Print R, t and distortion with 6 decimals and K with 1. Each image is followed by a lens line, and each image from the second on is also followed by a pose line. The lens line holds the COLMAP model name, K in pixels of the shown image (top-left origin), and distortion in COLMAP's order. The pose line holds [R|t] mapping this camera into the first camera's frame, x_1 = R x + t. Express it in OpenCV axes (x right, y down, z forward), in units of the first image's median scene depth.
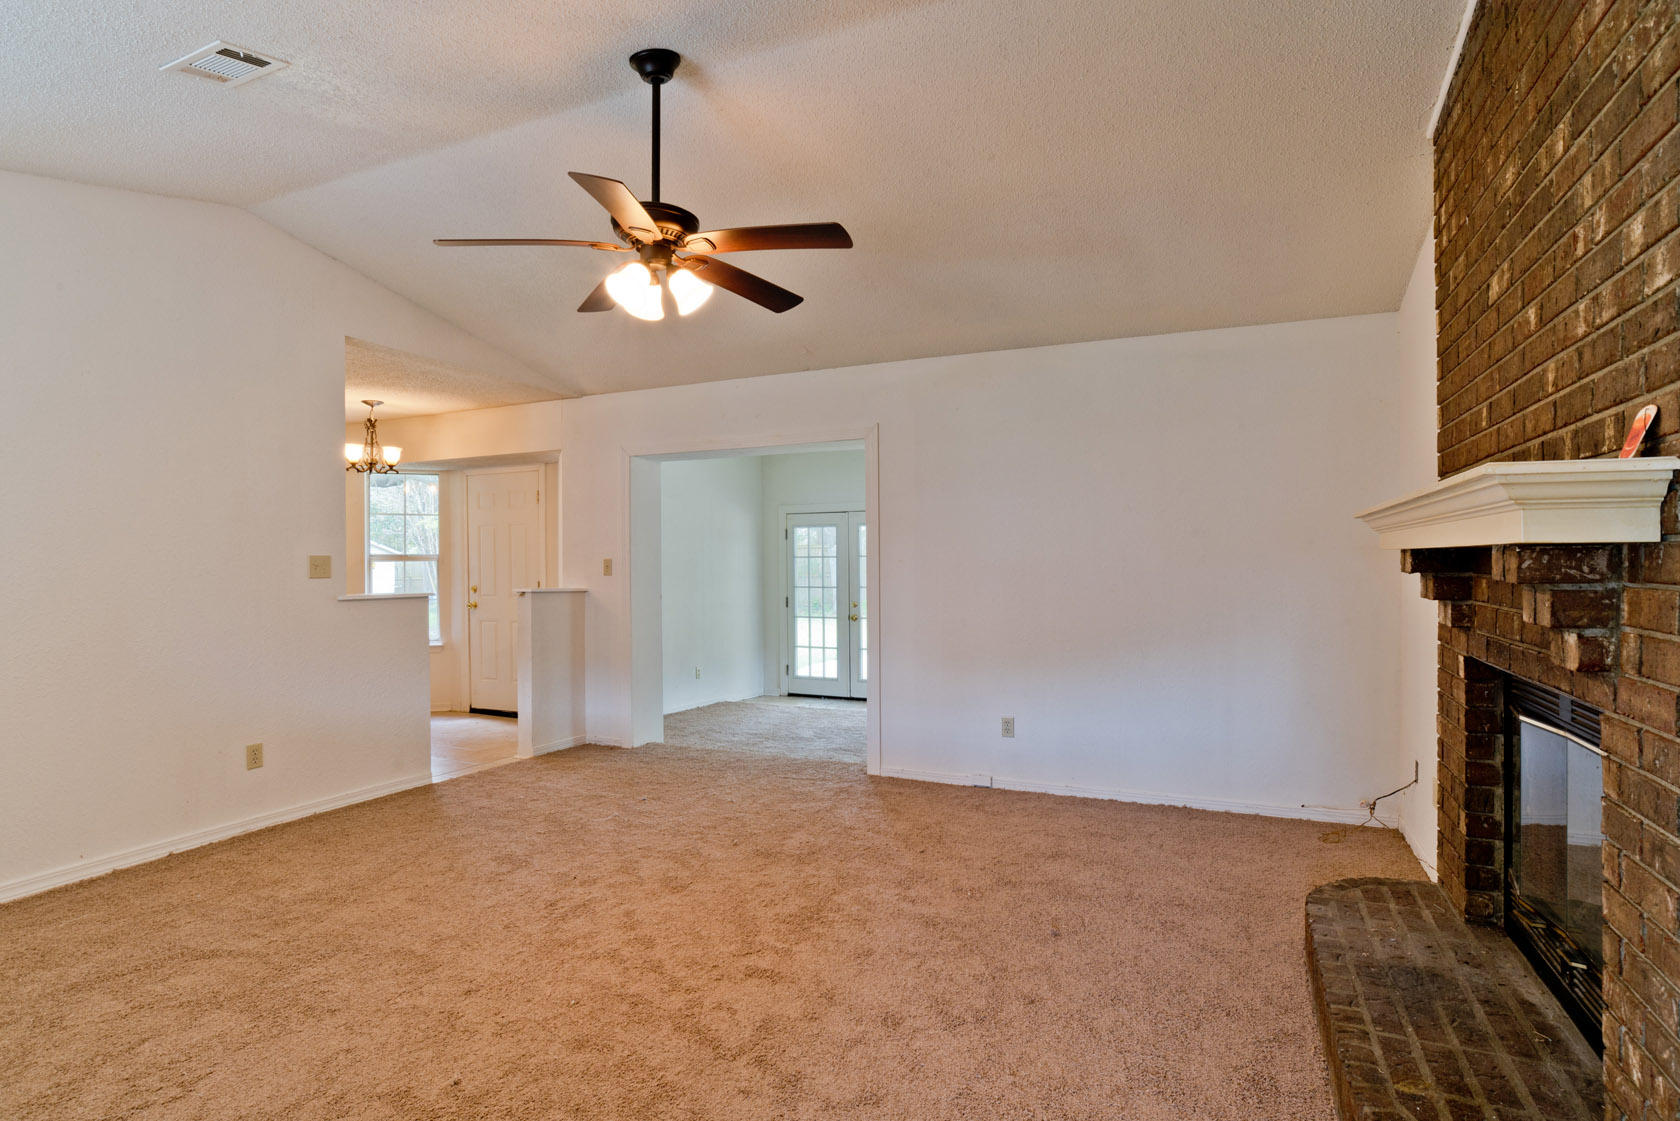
lens RADIAL K [[857.0, 0, 840.0], [0, 857.0, 560.5], [0, 0, 1]] dist [-0.052947, 0.024656]
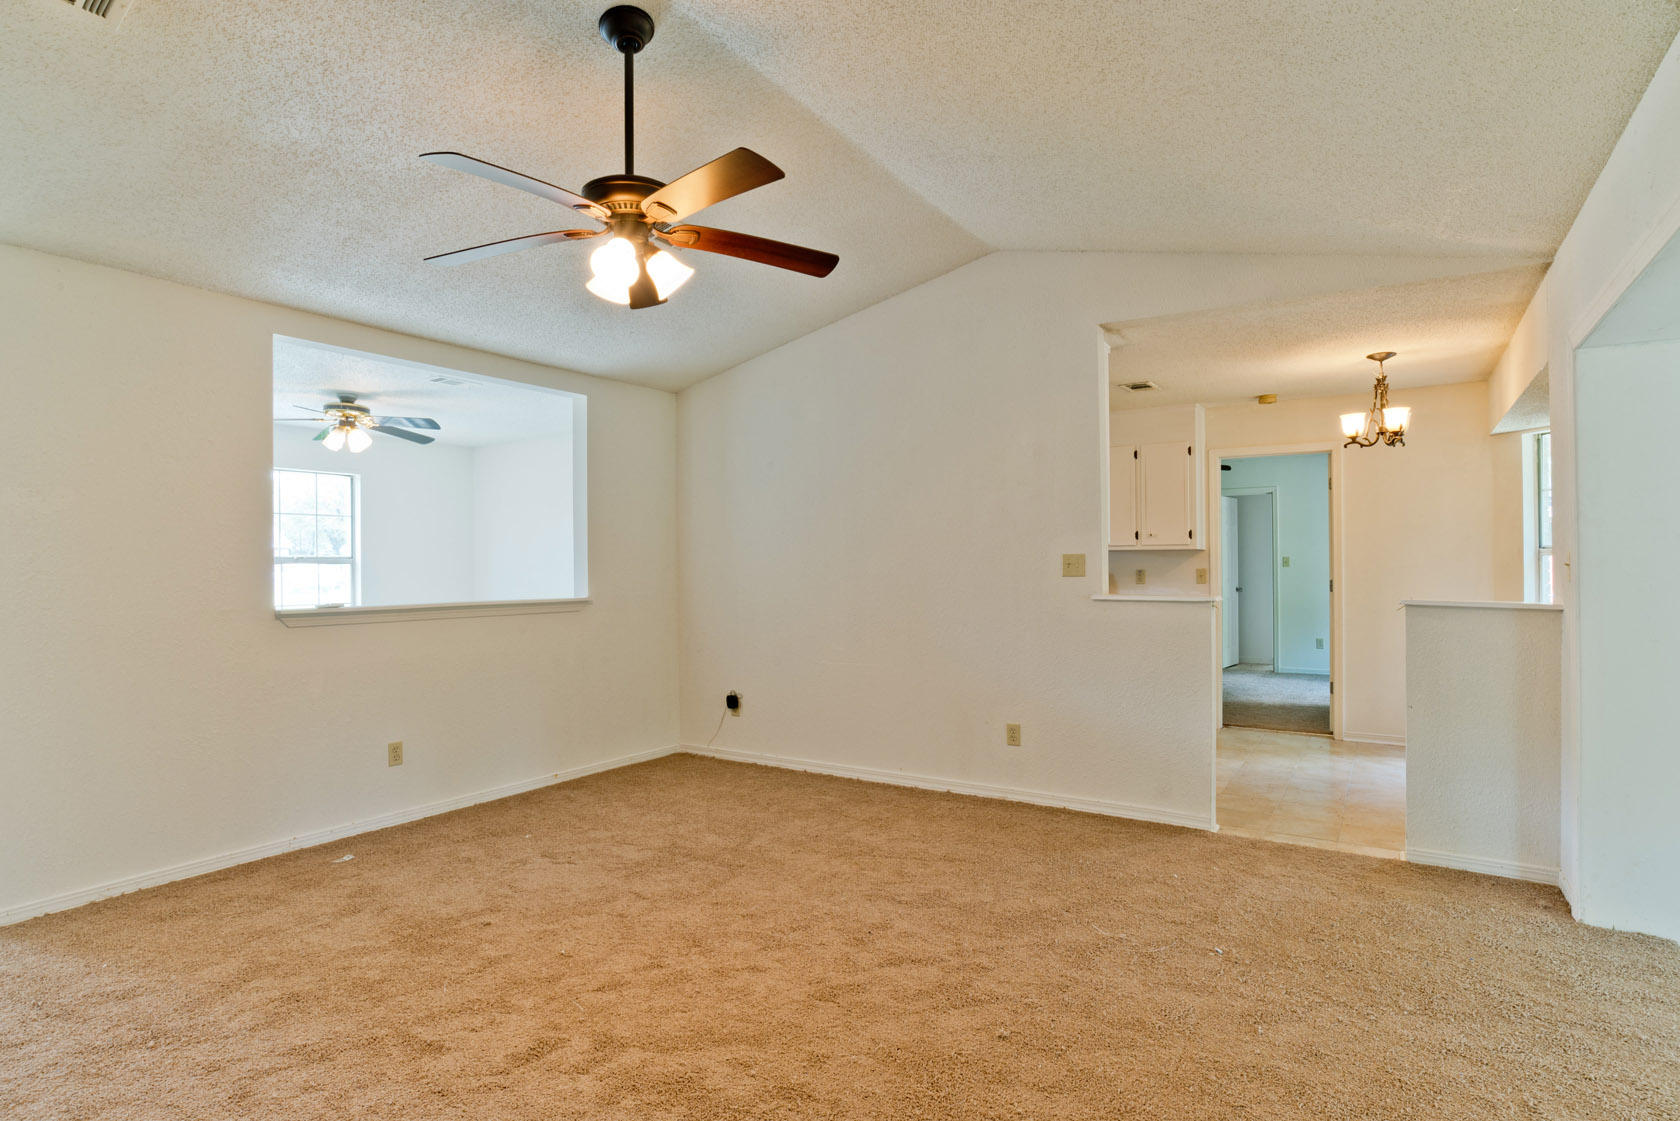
lens RADIAL K [[857.0, 0, 840.0], [0, 857.0, 560.5], [0, 0, 1]] dist [-0.052947, 0.024656]
pose [[-0.152760, 0.001244, -0.988262, 0.545693], [0.010559, 0.999944, -0.000373, -0.000991], [0.988207, -0.010492, -0.152765, 1.121469]]
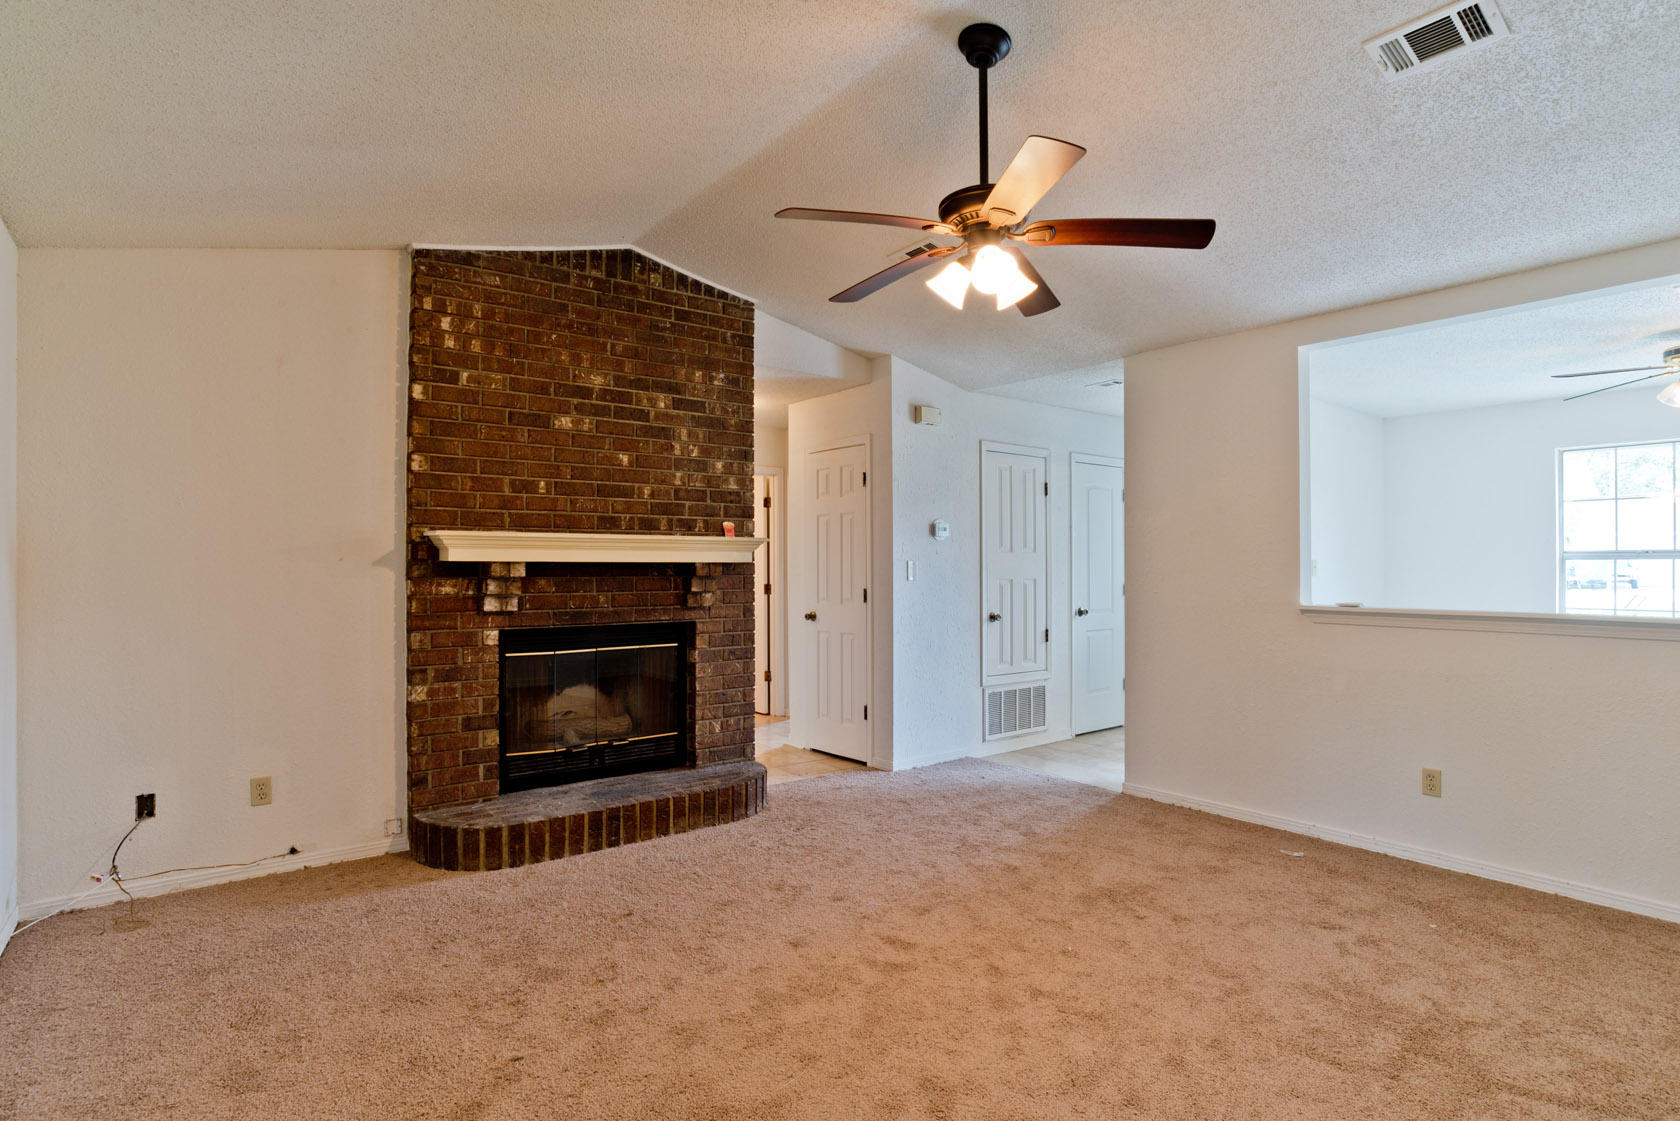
lens RADIAL K [[857.0, 0, 840.0], [0, 857.0, 560.5], [0, 0, 1]] dist [-0.052947, 0.024656]
pose [[-0.884849, 0.009964, 0.465770, -0.420762], [0.005465, 0.999924, -0.011008, 0.003149], [-0.465845, -0.007195, -0.884837, 1.572090]]
